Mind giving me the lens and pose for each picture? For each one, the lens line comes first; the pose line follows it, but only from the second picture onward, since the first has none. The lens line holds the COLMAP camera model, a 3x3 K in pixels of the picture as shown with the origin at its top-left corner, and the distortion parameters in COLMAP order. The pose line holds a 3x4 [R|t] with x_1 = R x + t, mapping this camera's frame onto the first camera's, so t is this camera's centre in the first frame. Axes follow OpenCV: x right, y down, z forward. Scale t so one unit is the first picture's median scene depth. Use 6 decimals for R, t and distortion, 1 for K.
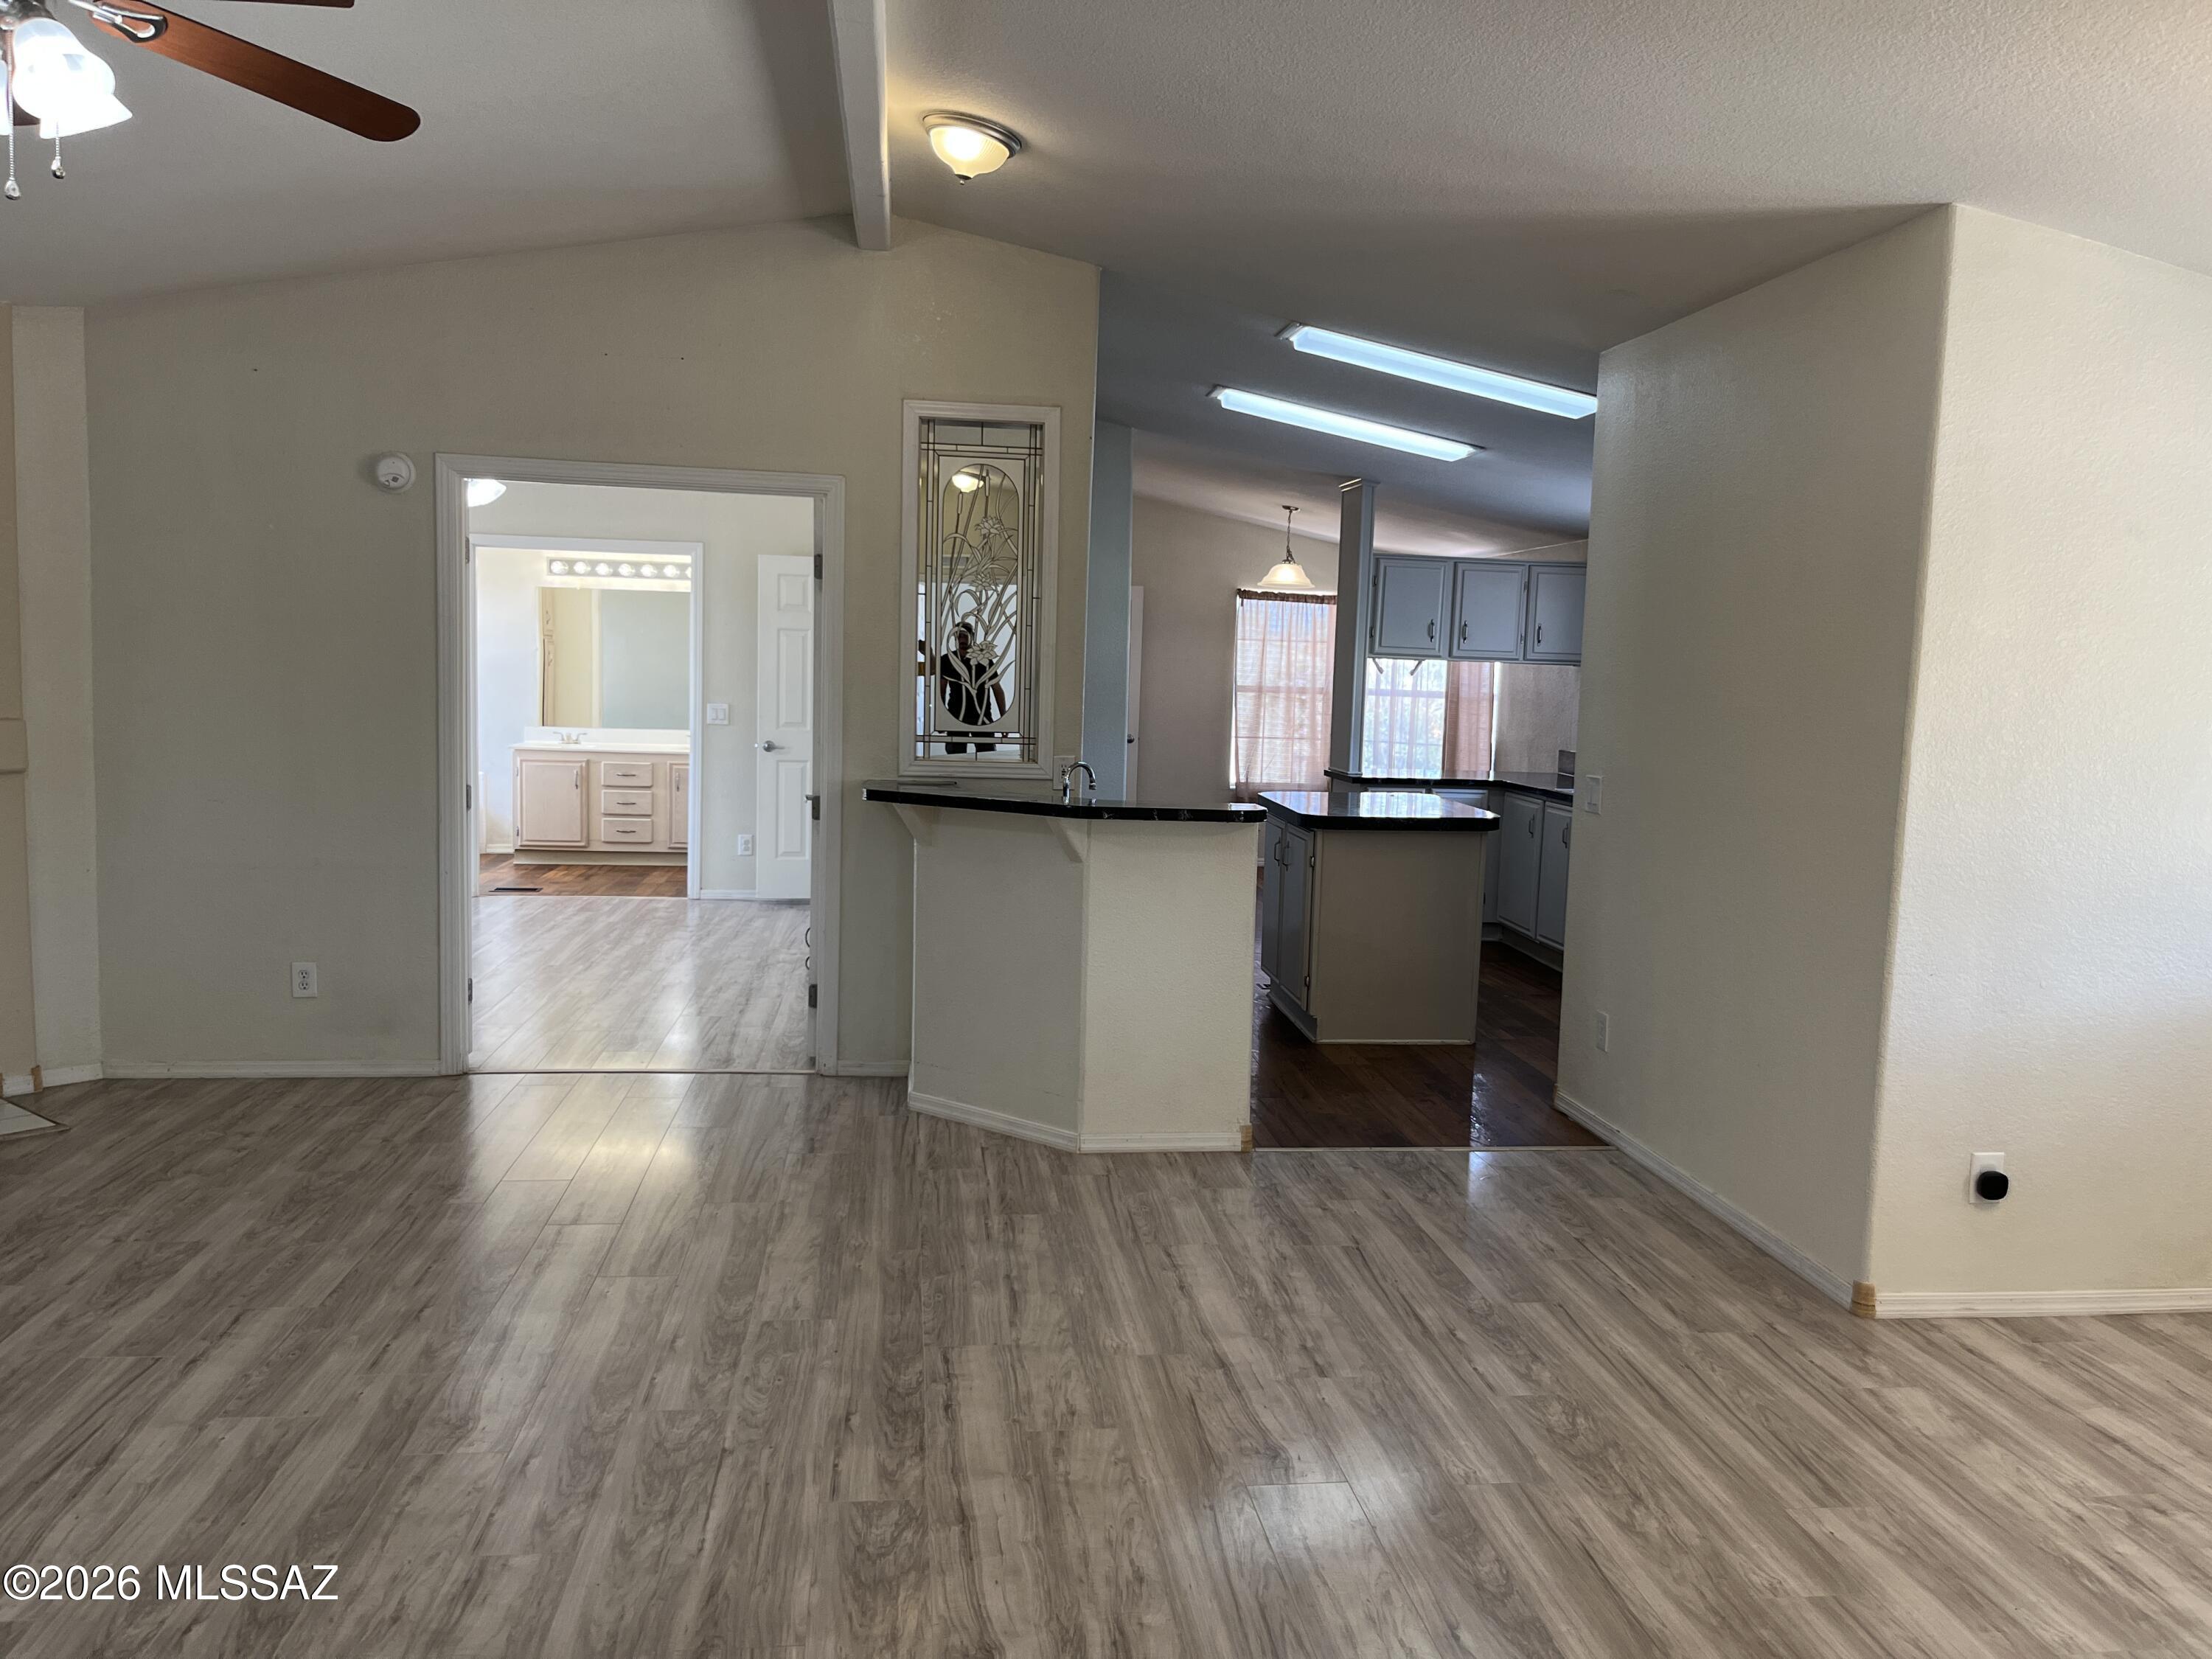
lens RADIAL K [[1669.6, 0, 1109.8], [0, 1669.6, 830.1], [0, 0, 1]] dist [0.014700, -0.001239]
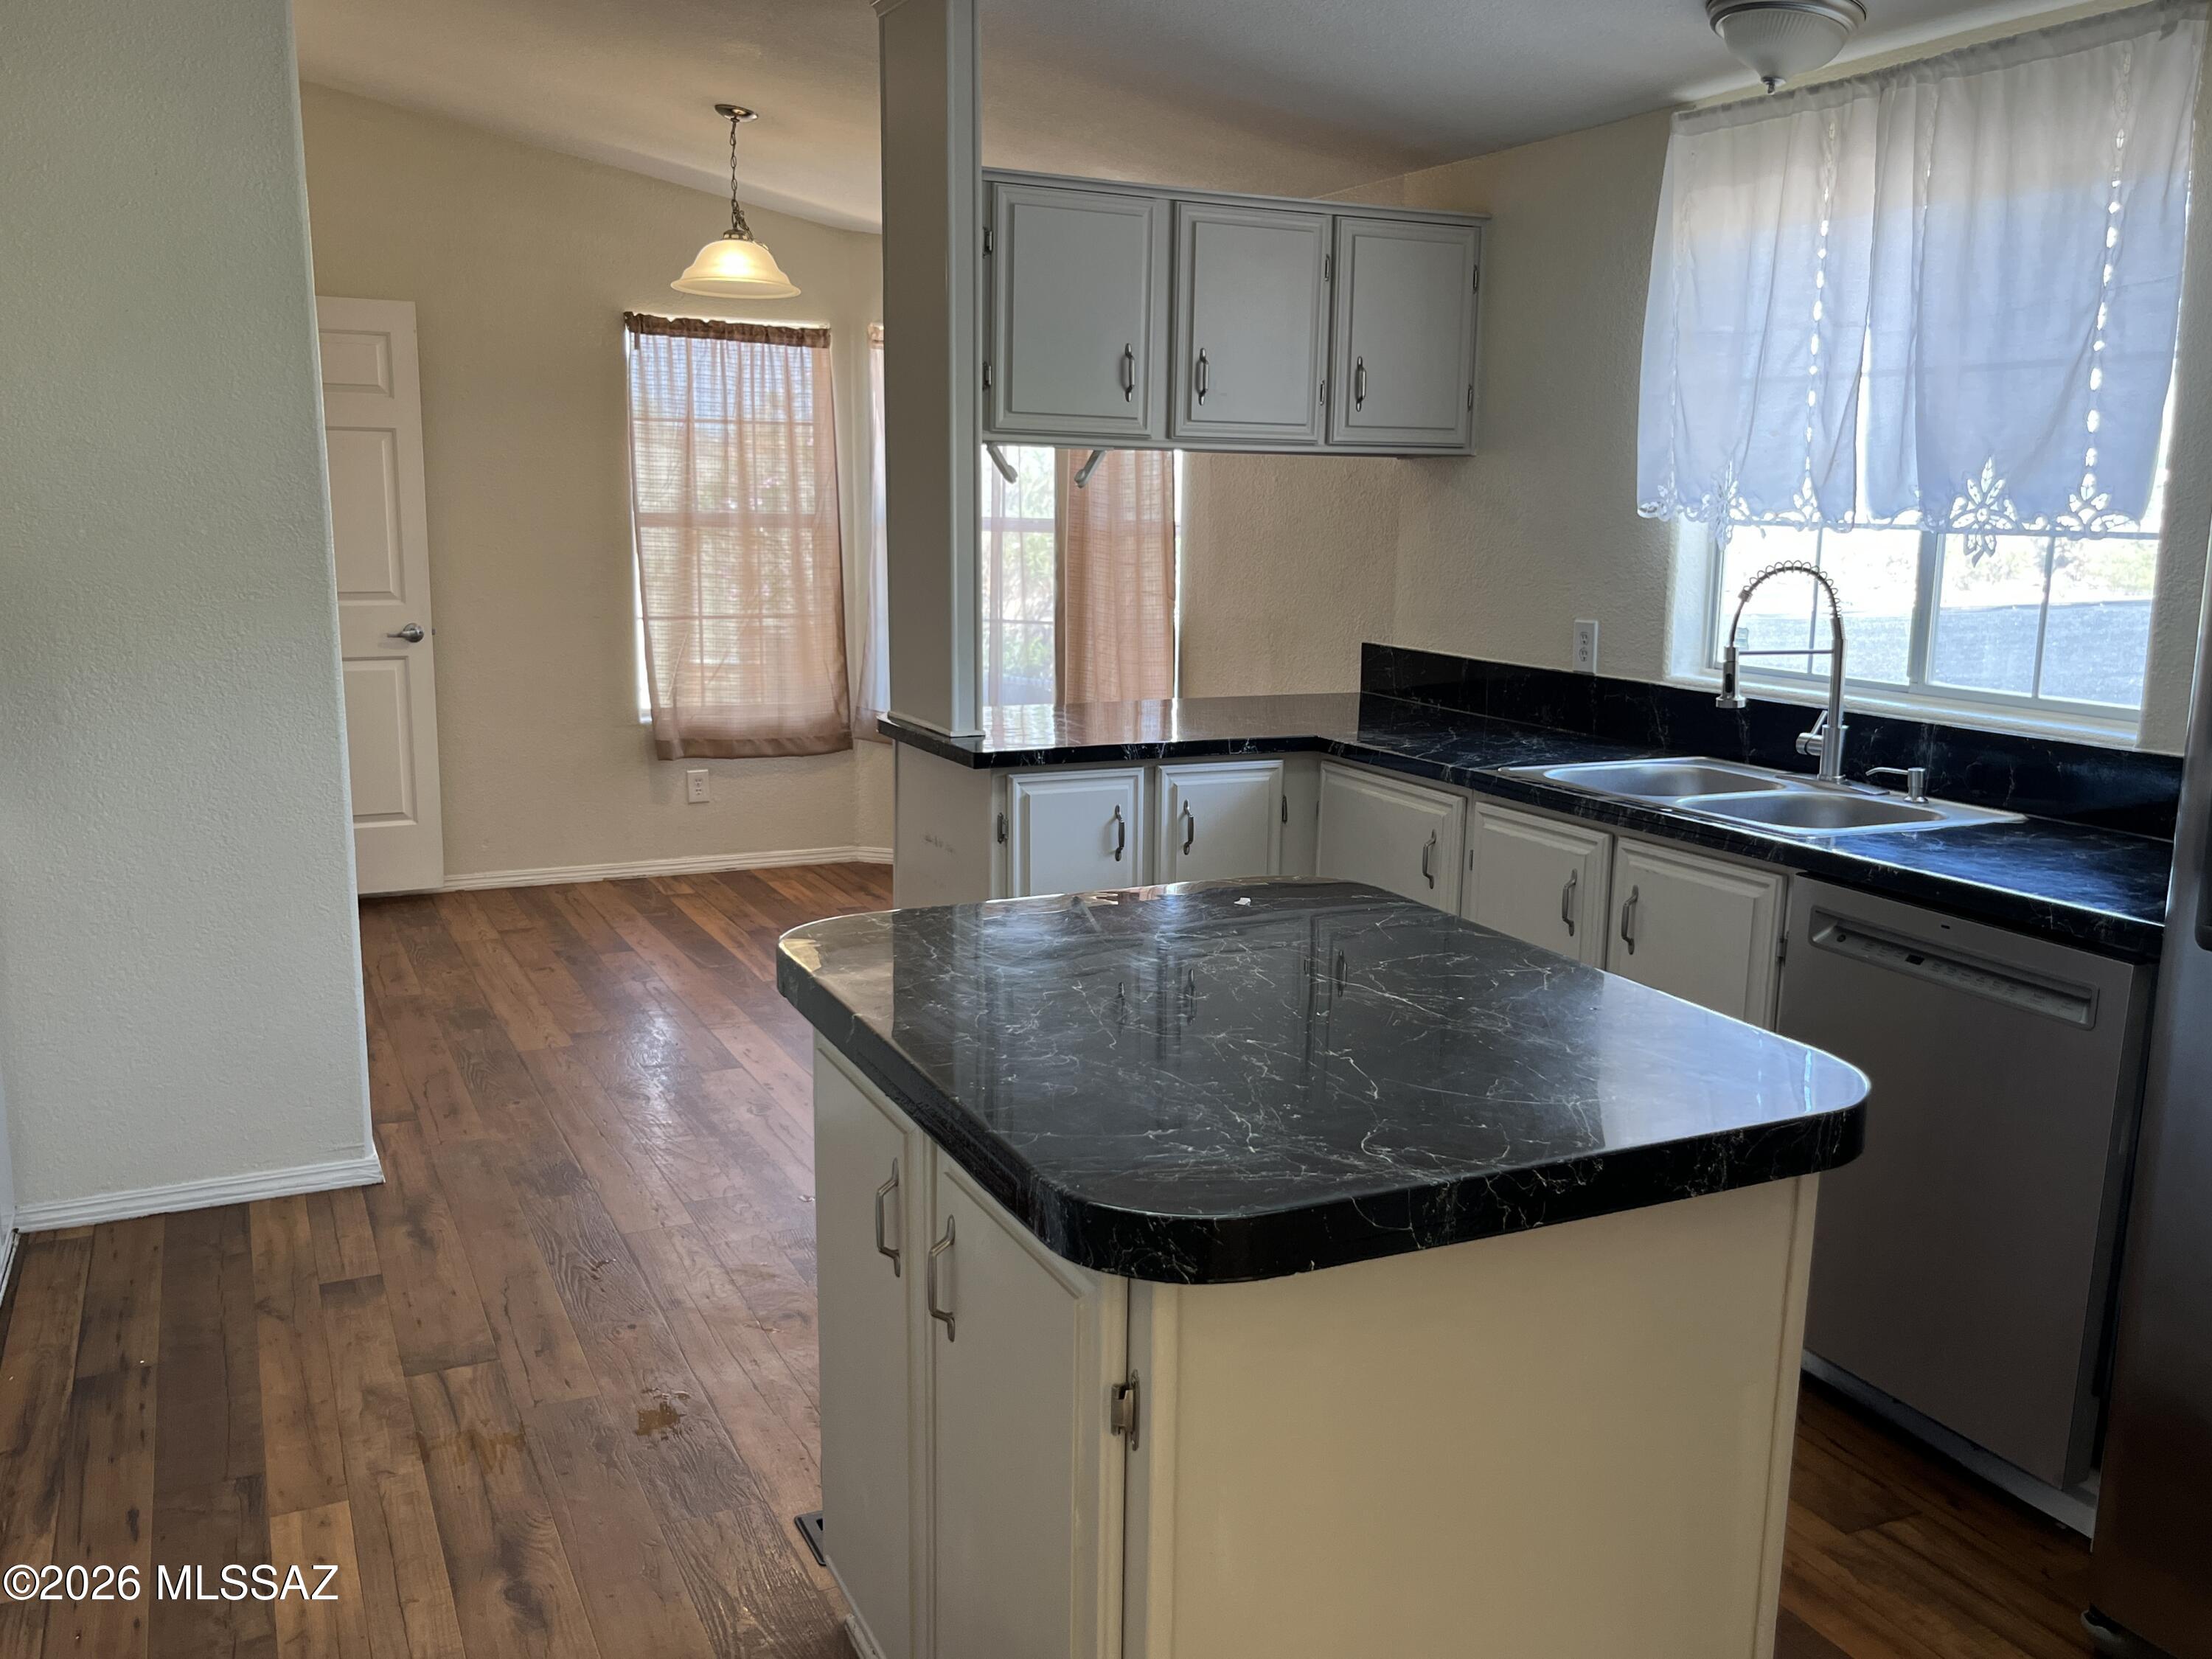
lens RADIAL K [[1844.3, 0, 1114.2], [0, 1844.3, 834.4], [0, 0, 1]] dist [0.043677, 0.001057]
pose [[0.946758, -0.074414, 0.313228, 0.030395], [0.045973, 0.994199, 0.097237, -0.039087], [-0.318646, -0.077660, 0.944687, 0.429719]]
